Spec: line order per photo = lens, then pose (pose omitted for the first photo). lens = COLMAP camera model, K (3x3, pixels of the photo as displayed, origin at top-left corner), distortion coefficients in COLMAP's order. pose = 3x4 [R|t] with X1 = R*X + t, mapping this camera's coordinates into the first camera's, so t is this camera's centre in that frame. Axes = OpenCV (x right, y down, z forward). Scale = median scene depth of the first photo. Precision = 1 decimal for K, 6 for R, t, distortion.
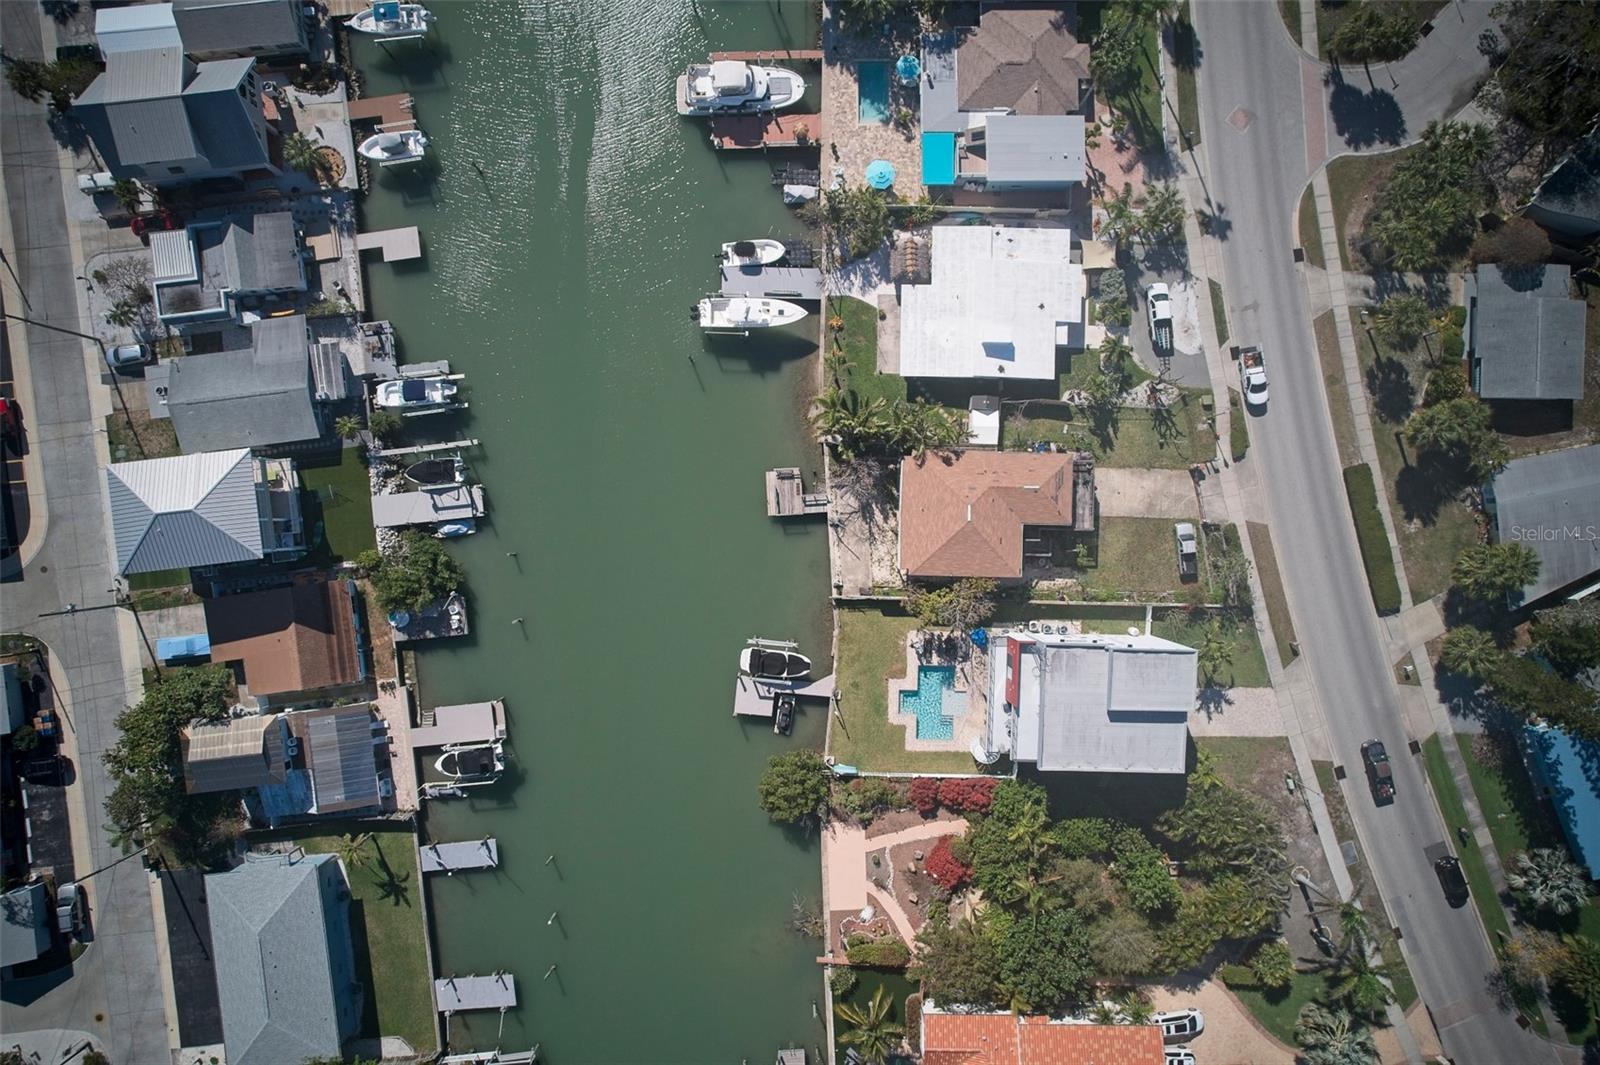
lens RADIAL K [[1021.0, 0, 803.5], [0, 1021.0, 537.6], [0, 0, 1]] dist [-0.075320, 0.070011]
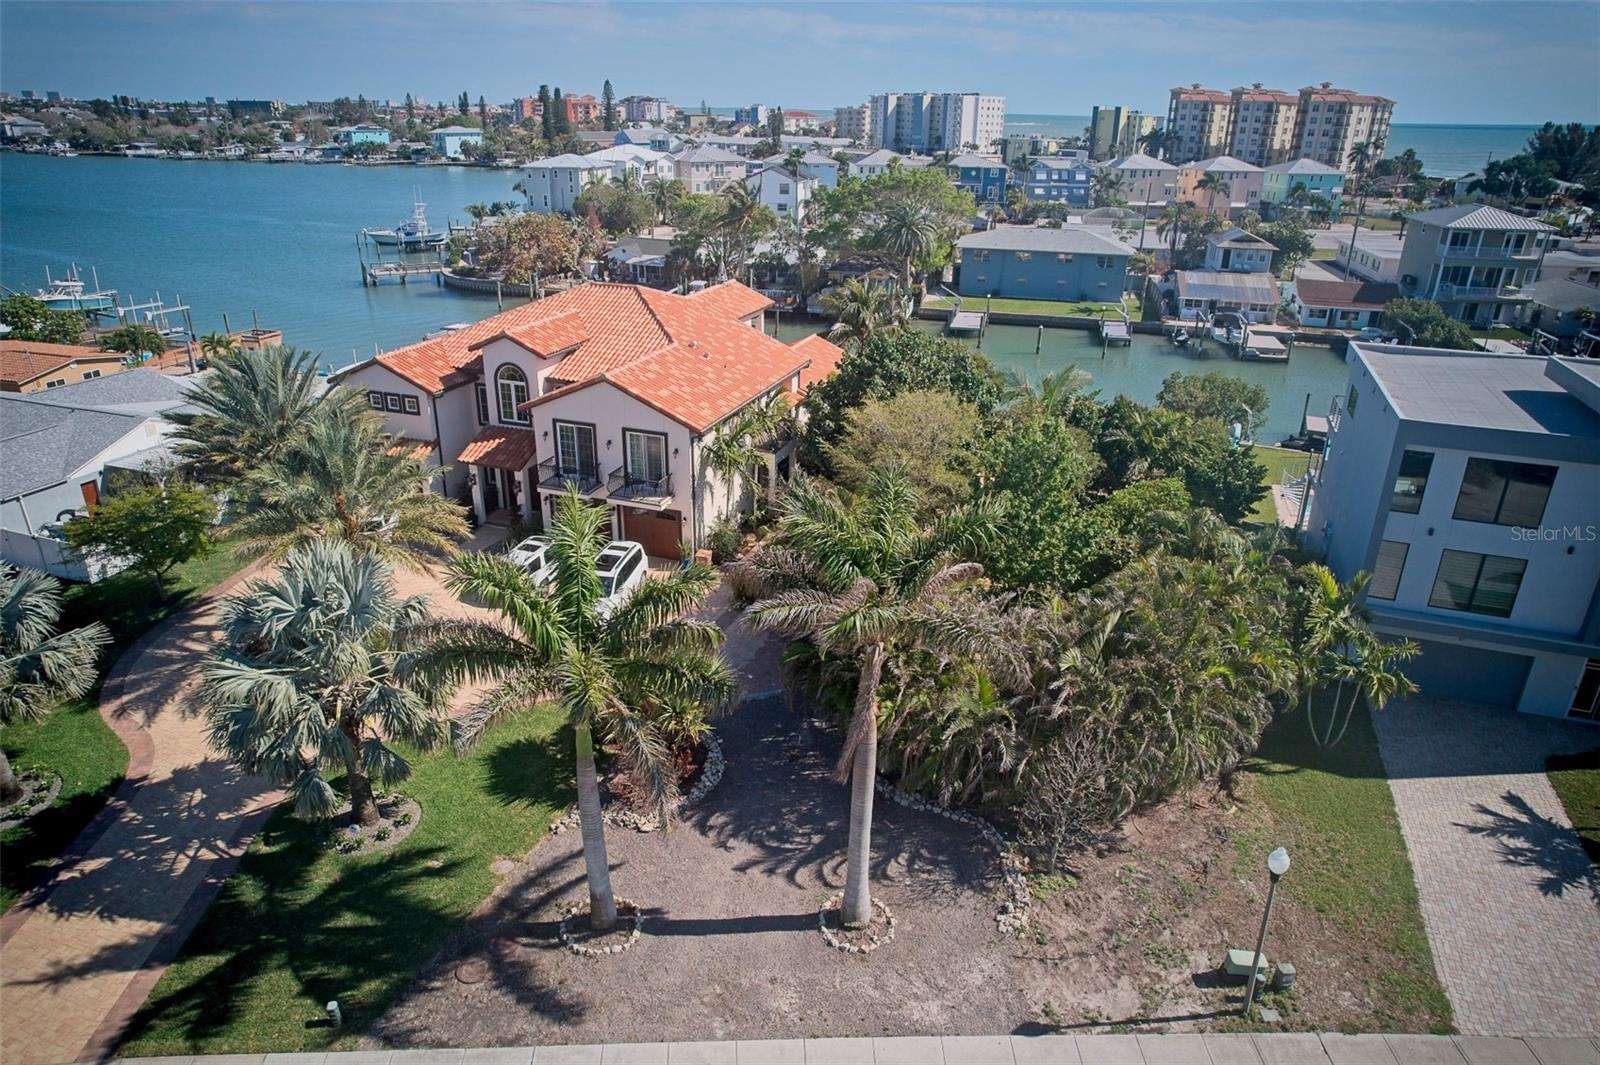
lens RADIAL K [[1021.0, 0, 797.7], [0, 1021.0, 536.2], [0, 0, 1]] dist [-0.075320, 0.070011]
pose [[-0.322818, 0.360066, -0.875295, 0.699443], [-0.945968, -0.152598, 0.286109, 0.296075], [-0.030550, 0.920362, 0.389872, 0.816046]]
